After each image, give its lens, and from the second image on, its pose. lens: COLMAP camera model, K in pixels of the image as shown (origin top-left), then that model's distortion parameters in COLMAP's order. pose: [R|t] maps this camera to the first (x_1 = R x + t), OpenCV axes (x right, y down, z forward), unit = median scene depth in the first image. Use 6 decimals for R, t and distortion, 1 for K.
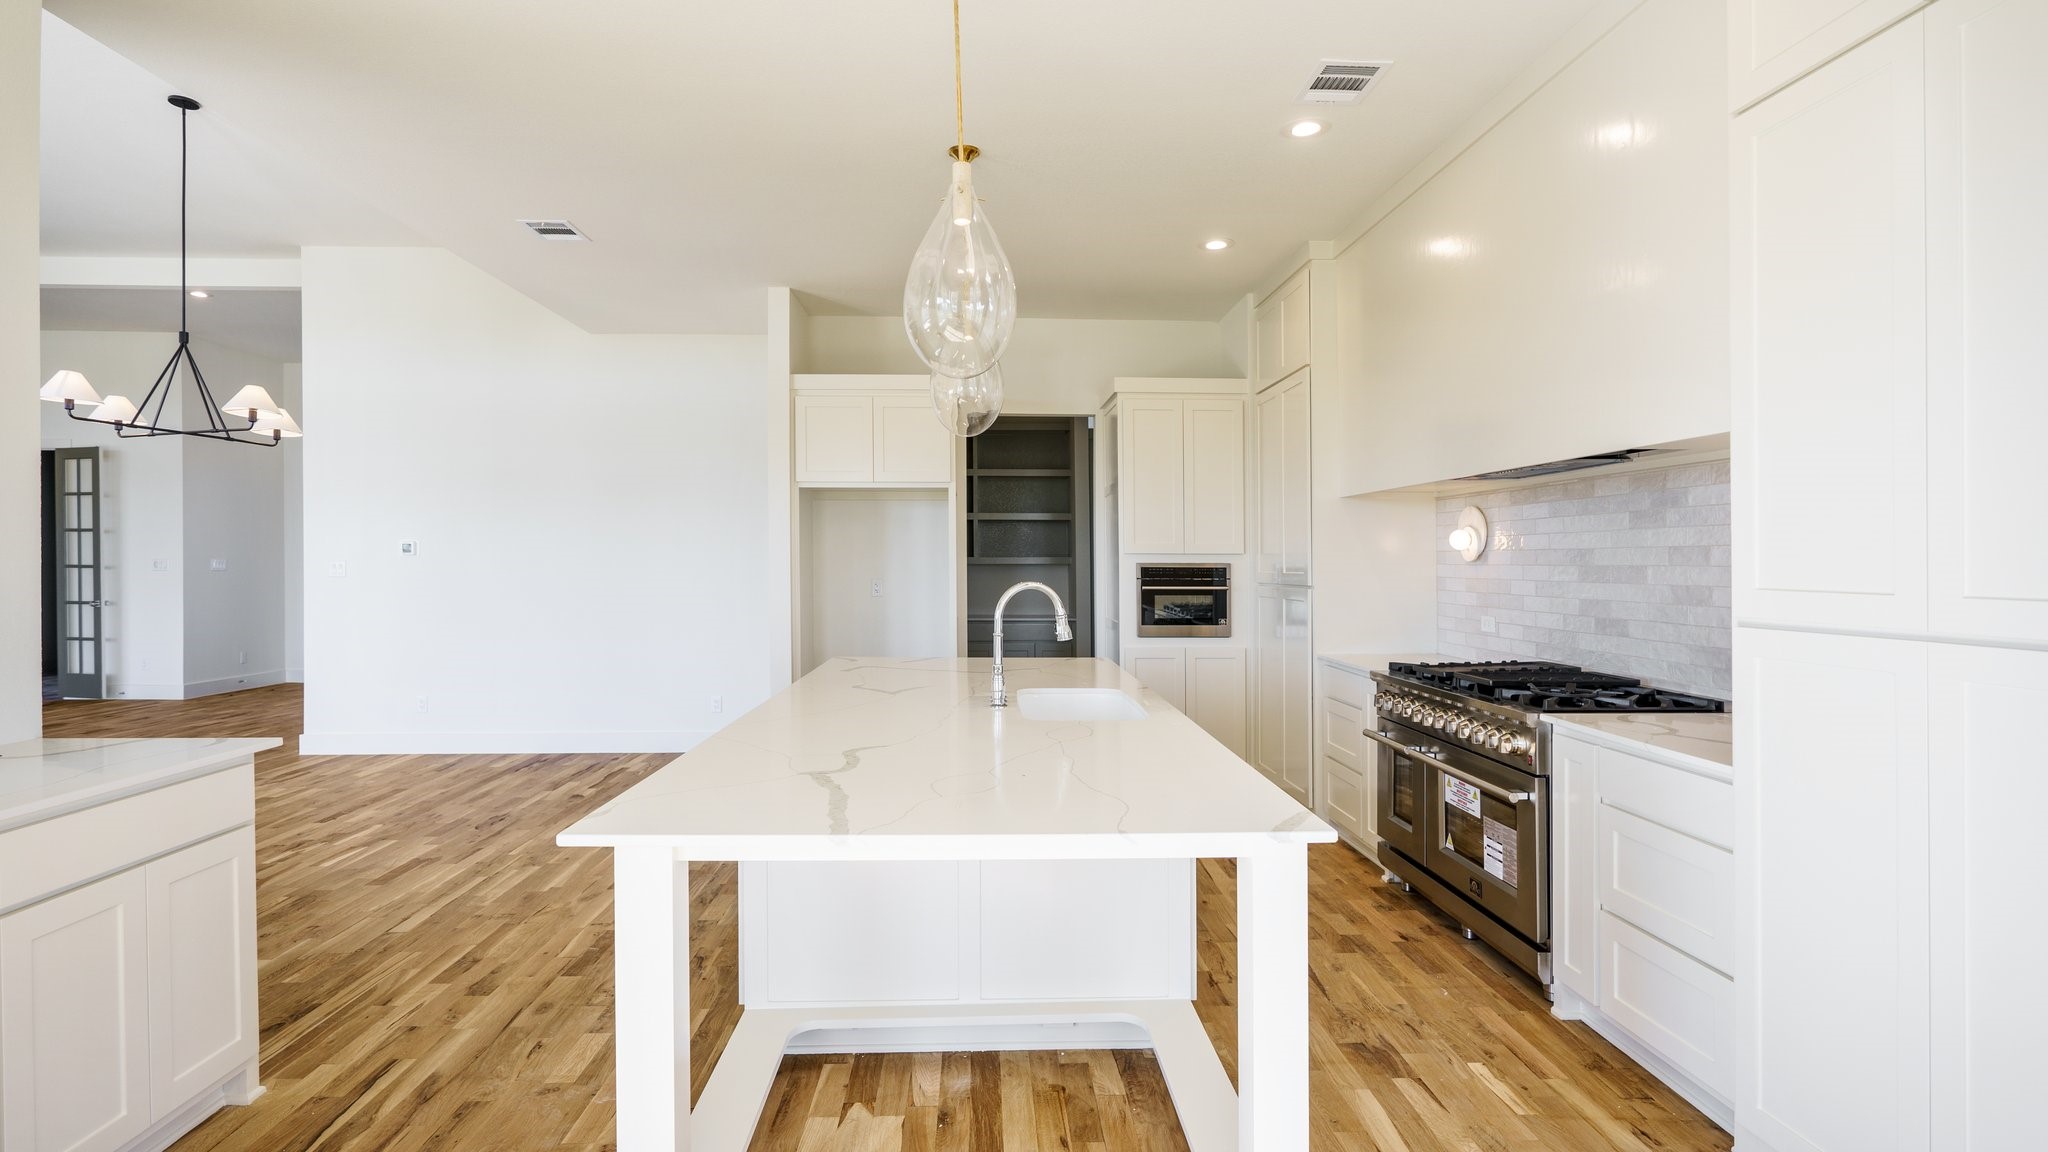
lens RADIAL K [[973.9, 0, 1024.0], [0, 973.9, 576.0], [0, 0, 1]] dist [0.000571, 0.000050]
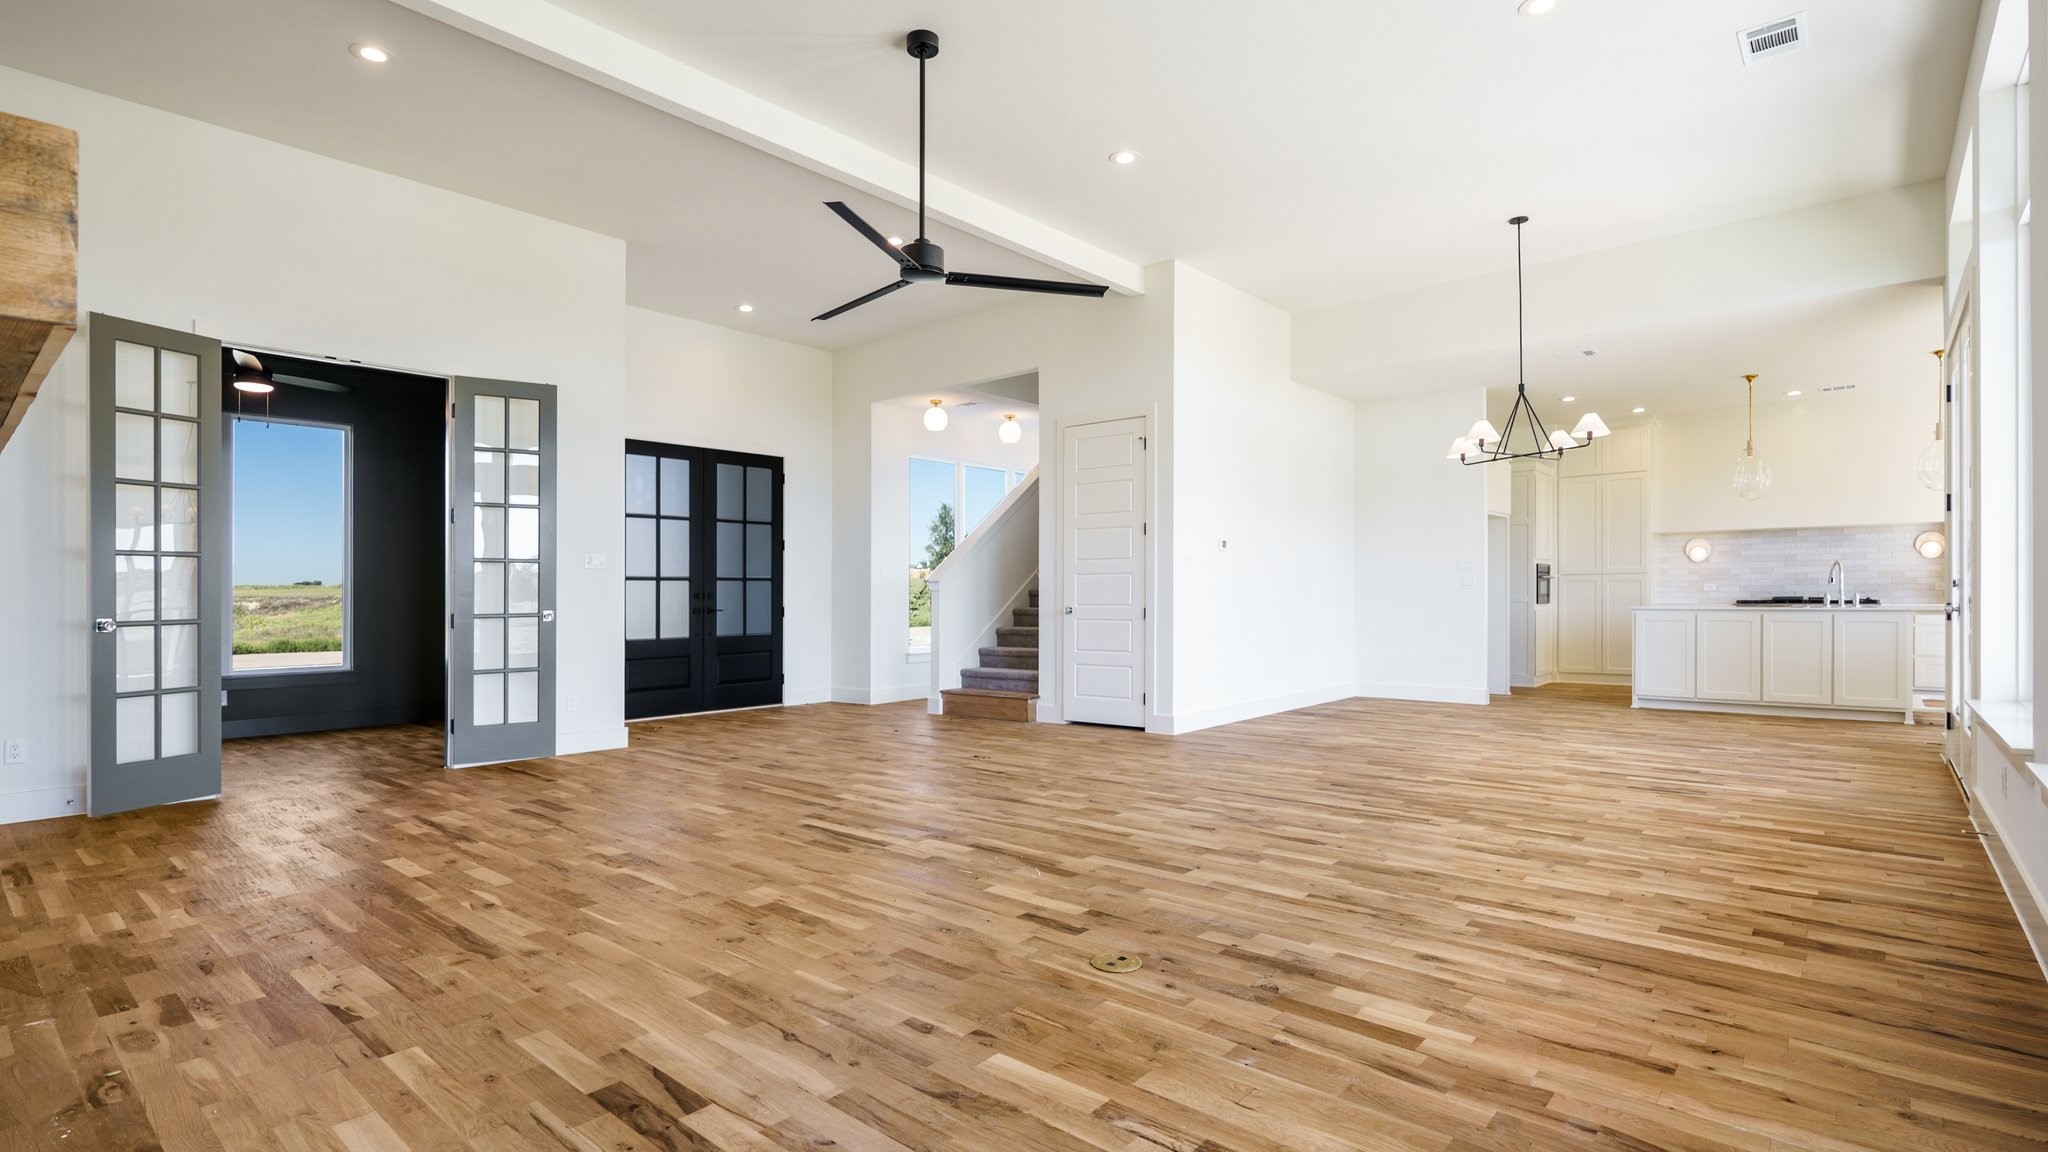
lens RADIAL K [[973.9, 0, 1024.0], [0, 973.9, 576.0], [0, 0, 1]] dist [0.000571, 0.000050]
pose [[0.693338, 0.002388, 0.720608, -1.201695], [0.018357, 0.999611, -0.020975, 0.020722], [-0.720378, 0.027771, 0.693025, 0.283313]]
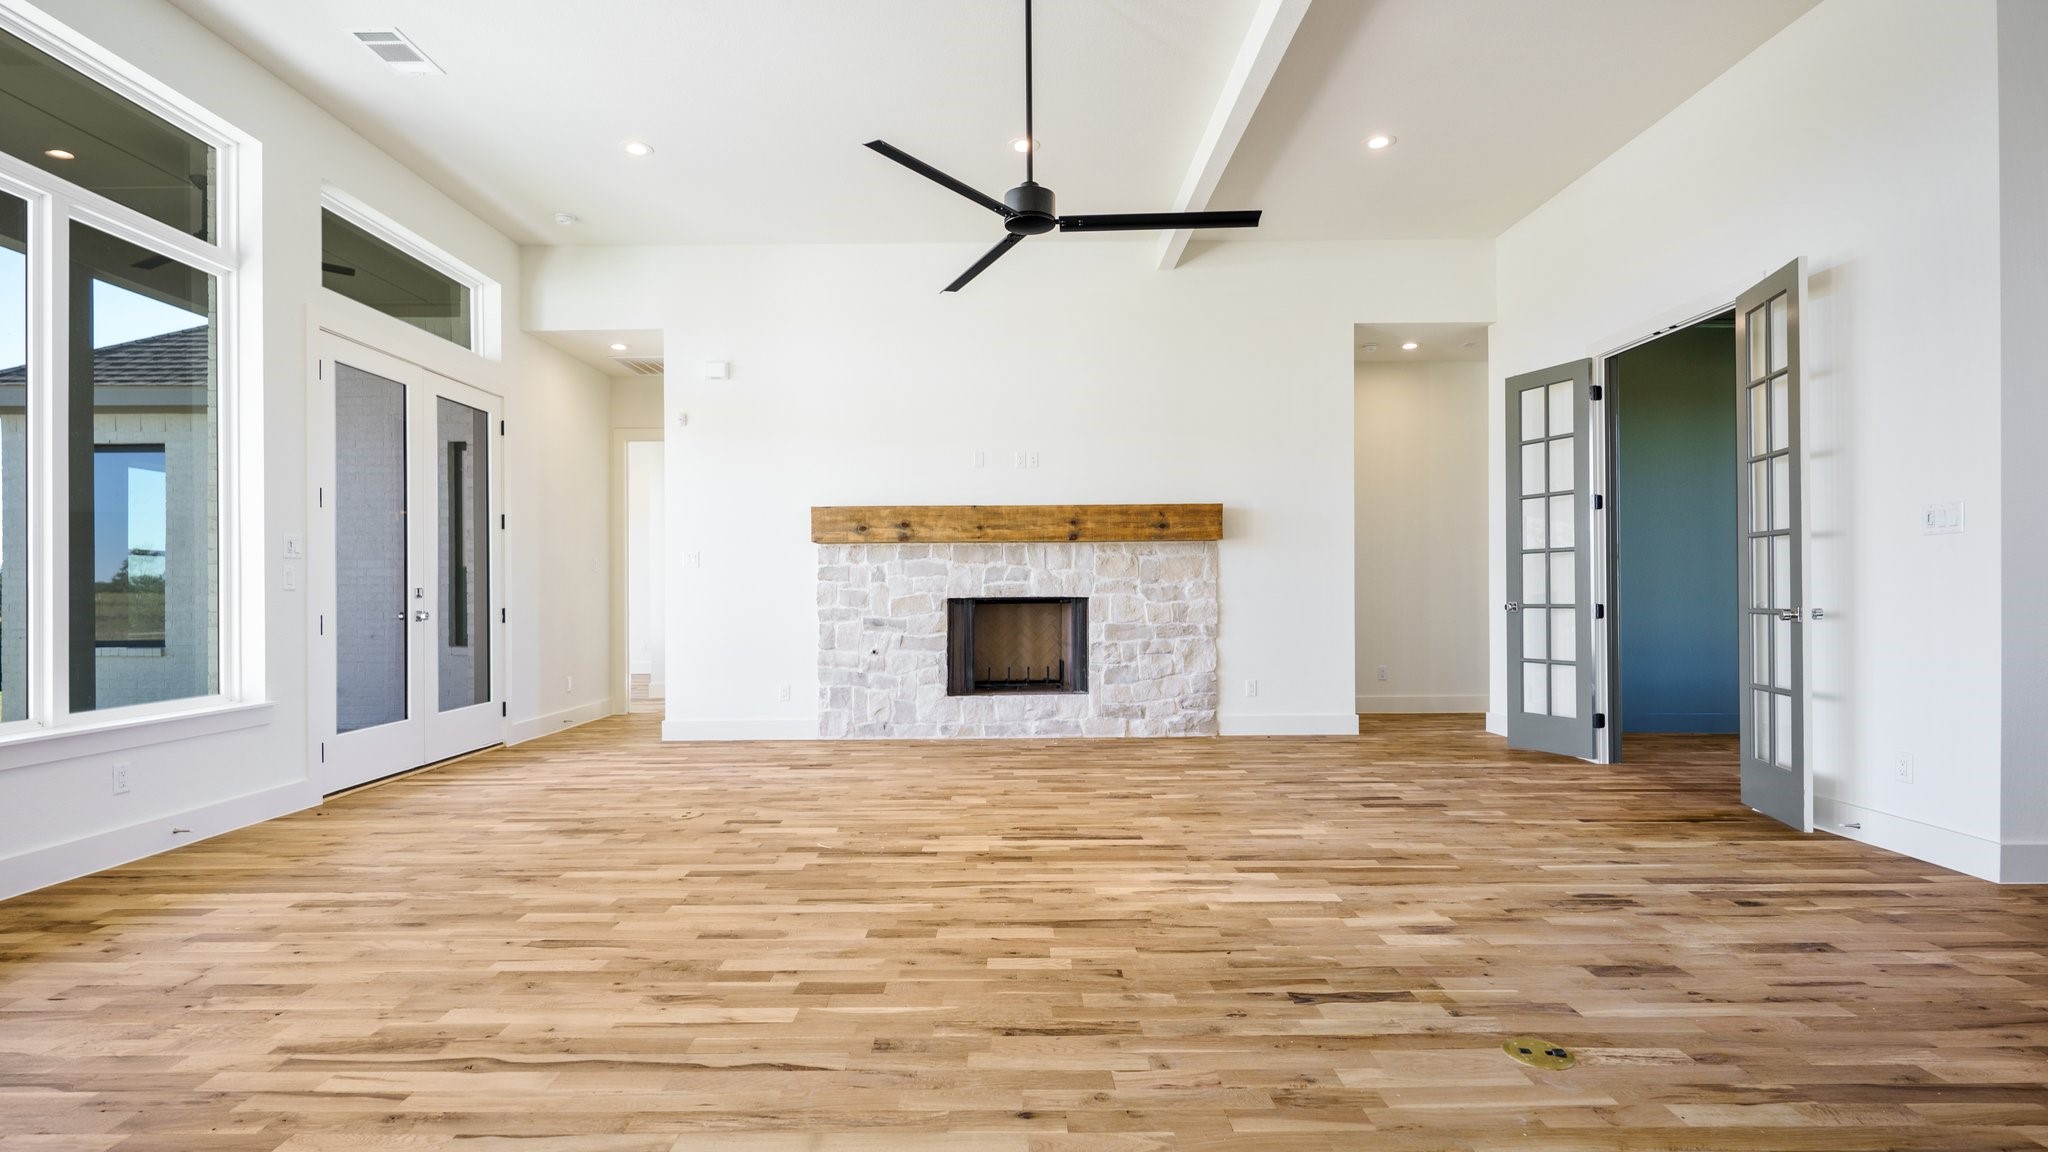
lens RADIAL K [[921.5, 0, 1028.3], [0, 921.5, 596.1], [0, 0, 1]] dist [-0.001149, -0.000482]
pose [[-0.031489, -0.001060, -0.999504, -0.513167], [-0.001678, 0.999998, -0.001008, 0.021098], [0.999503, 0.001645, -0.031490, 0.655722]]
